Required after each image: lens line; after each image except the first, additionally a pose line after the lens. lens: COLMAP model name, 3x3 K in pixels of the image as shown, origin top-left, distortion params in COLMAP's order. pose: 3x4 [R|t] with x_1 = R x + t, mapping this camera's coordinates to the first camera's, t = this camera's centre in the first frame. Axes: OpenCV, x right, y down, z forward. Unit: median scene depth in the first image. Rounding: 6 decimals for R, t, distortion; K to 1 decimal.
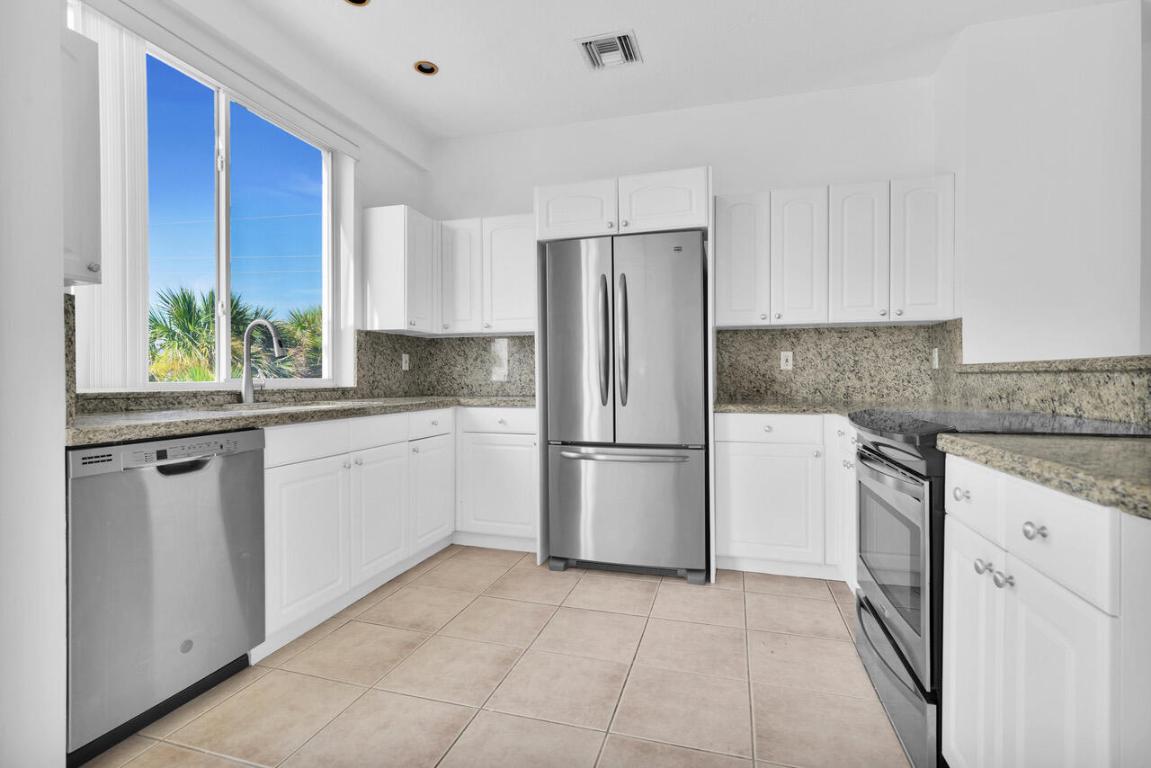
lens RADIAL K [[536.2, 0, 566.5], [0, 536.2, 376.4], [0, 0, 1]] dist [-0.016446, 0.001281]
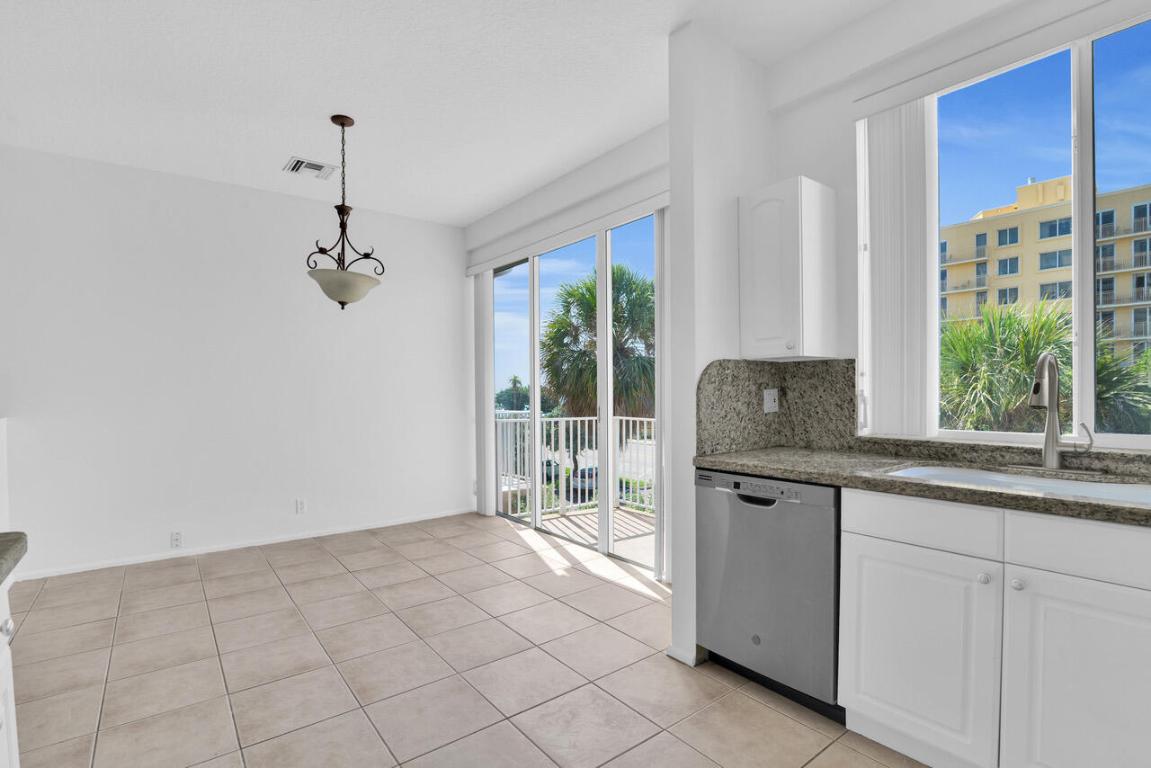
lens RADIAL K [[549.3, 0, 562.7], [0, 549.3, 397.3], [0, 0, 1]] dist [-0.015145, -0.000320]
pose [[-0.589149, 0.020787, -0.807757, 0.326383], [0.011967, 0.999784, 0.017000, -0.055690], [0.807936, 0.000349, -0.589270, 0.743128]]
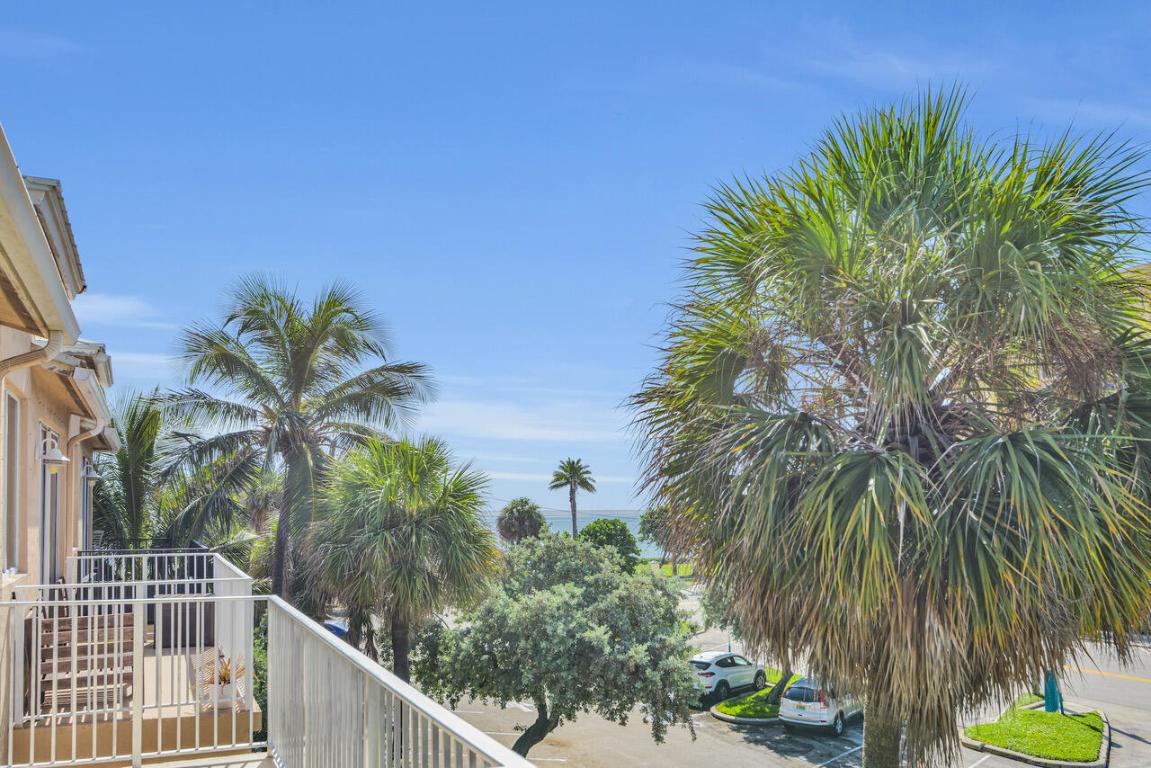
lens RADIAL K [[906.9, 0, 595.8], [0, 906.9, 437.8], [0, 0, 1]] dist [0.007472, 0.000661]
pose [[-0.725666, -0.044100, -0.686632, -1.284441], [0.008715, 0.997275, -0.073263, -0.138016], [0.687991, -0.059149, -0.723304, -0.348267]]
